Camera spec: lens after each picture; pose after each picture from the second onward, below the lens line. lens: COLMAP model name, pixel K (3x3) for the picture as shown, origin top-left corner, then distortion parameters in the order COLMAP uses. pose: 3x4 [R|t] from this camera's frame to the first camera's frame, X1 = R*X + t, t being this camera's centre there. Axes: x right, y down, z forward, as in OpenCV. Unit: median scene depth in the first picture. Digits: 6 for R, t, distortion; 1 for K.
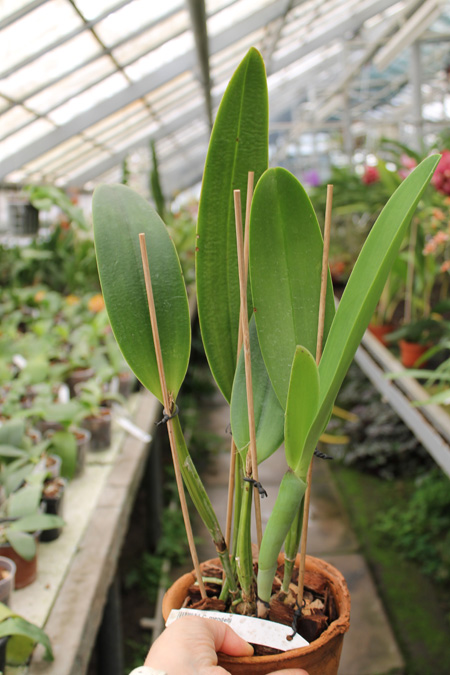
lens RADIAL K [[902.9, 0, 225.0], [0, 902.9, 333.6], [0, 0, 1]] dist [-0.011971, 0.000000]
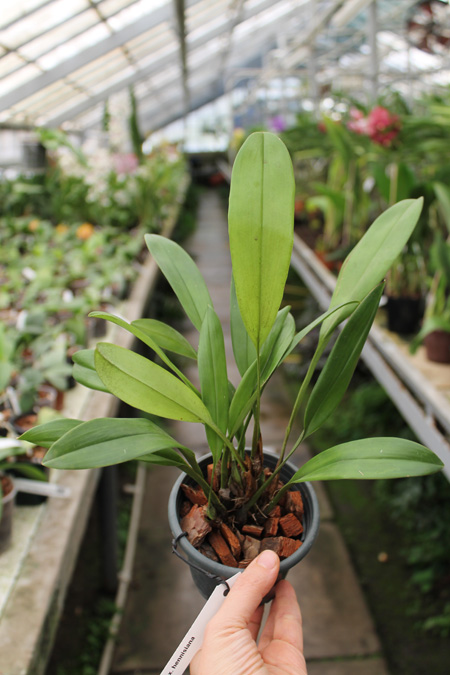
lens RADIAL K [[902.9, 0, 222.8], [0, 902.9, 342.5], [0, 0, 1]] dist [-0.011971, 0.000000]
pose [[0.999341, 0.015409, 0.032878, -0.001299], [-0.017735, 0.997271, 0.071665, 0.016288], [-0.031684, -0.072201, 0.996887, -0.121490]]
